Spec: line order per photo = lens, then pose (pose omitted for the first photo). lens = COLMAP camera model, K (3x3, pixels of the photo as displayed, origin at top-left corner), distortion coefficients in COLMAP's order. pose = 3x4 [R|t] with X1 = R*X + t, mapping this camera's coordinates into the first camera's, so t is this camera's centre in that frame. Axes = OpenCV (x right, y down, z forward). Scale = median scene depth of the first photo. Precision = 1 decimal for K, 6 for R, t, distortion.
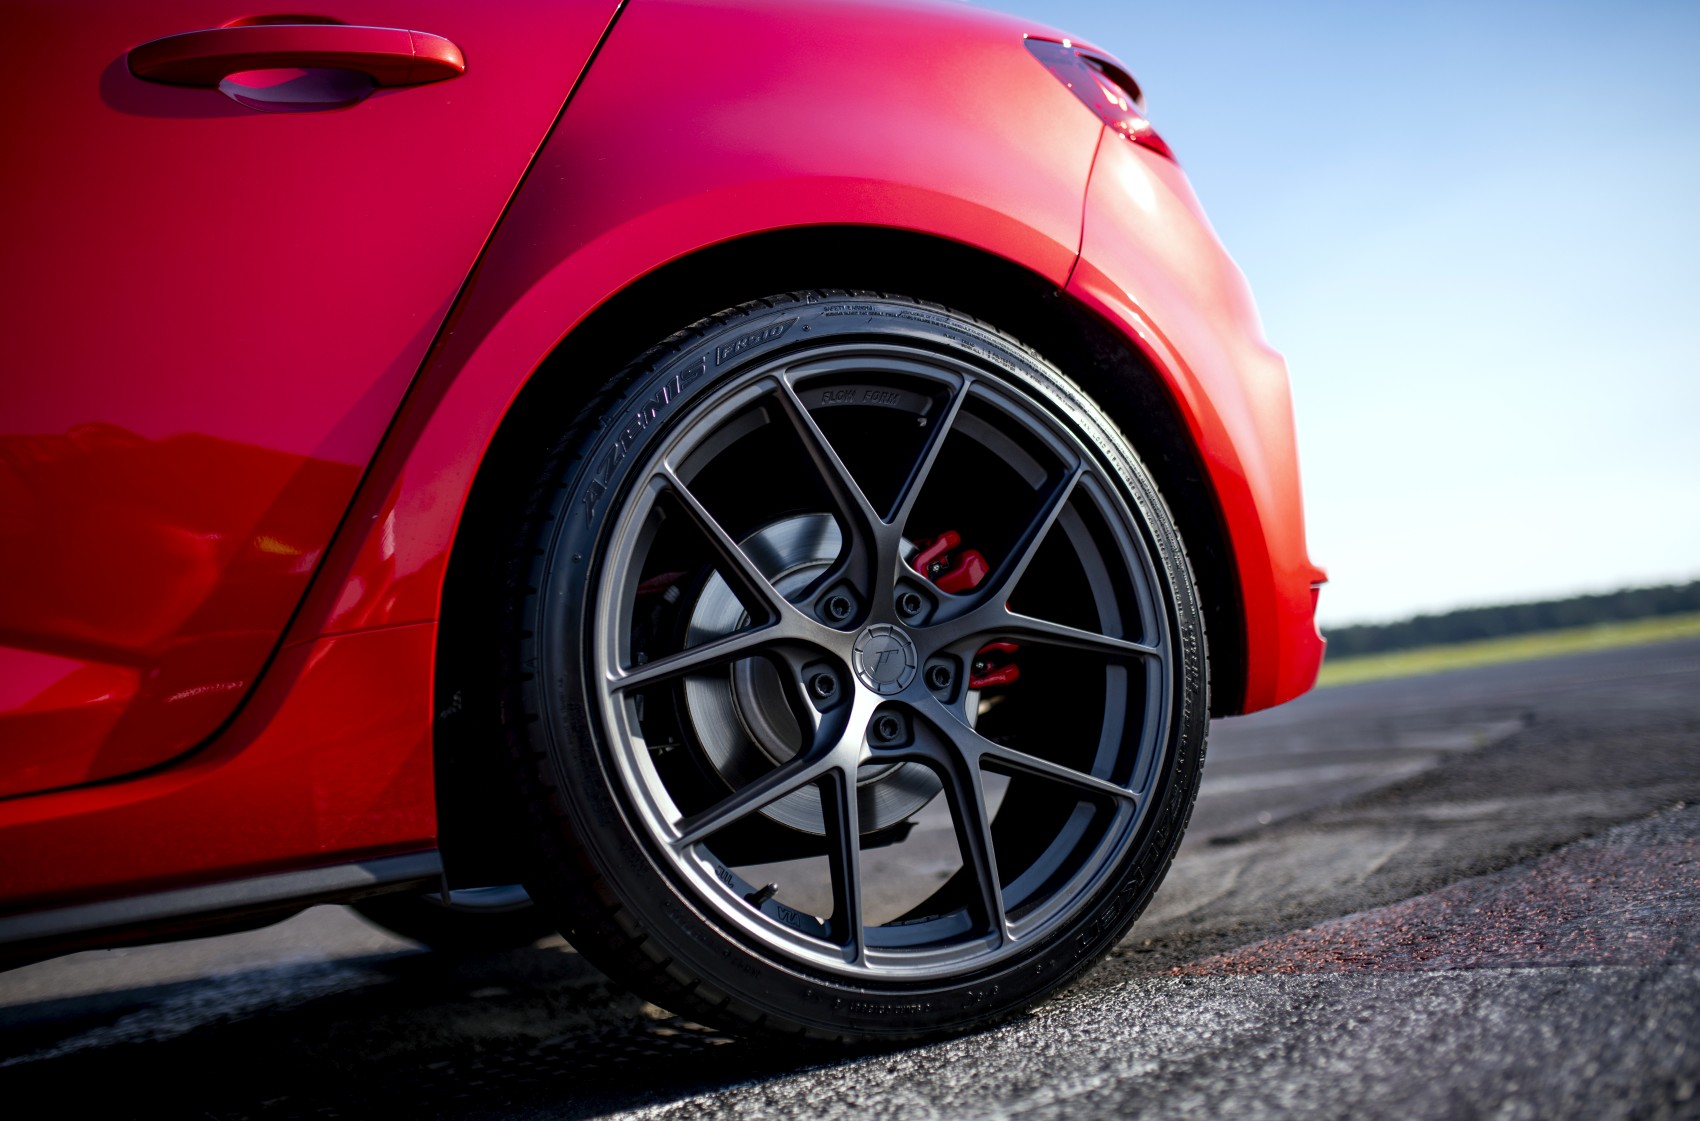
lens RADIAL K [[1677.8, 0, 860.7], [0, 1677.8, 544.3], [0, 0, 1]] dist [-0.022622, 0.000000]
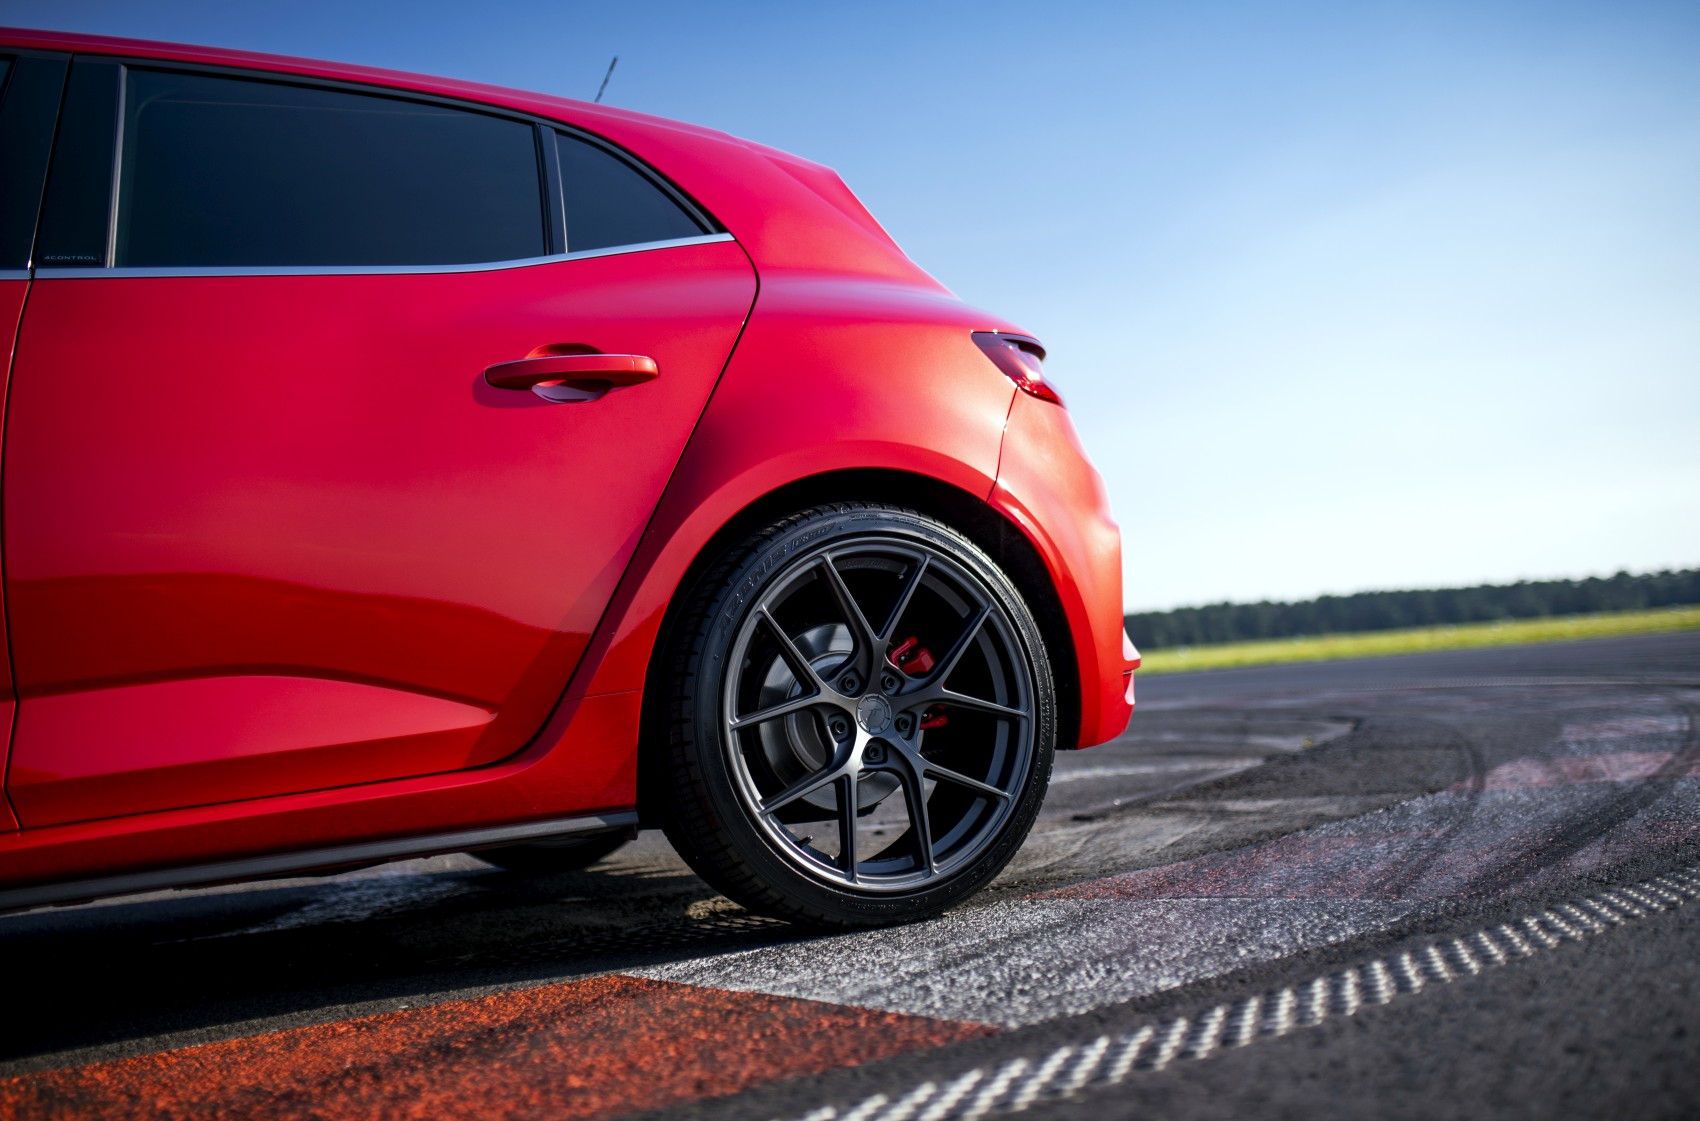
lens RADIAL K [[1677.8, 0, 856.4], [0, 1677.8, 547.6], [0, 0, 1]] dist [-0.022622, 0.000000]
pose [[0.997472, 0.053595, 0.046663, -0.095476], [-0.054925, 0.998106, 0.027703, -0.154431], [-0.045090, -0.030196, 0.998526, -0.765339]]
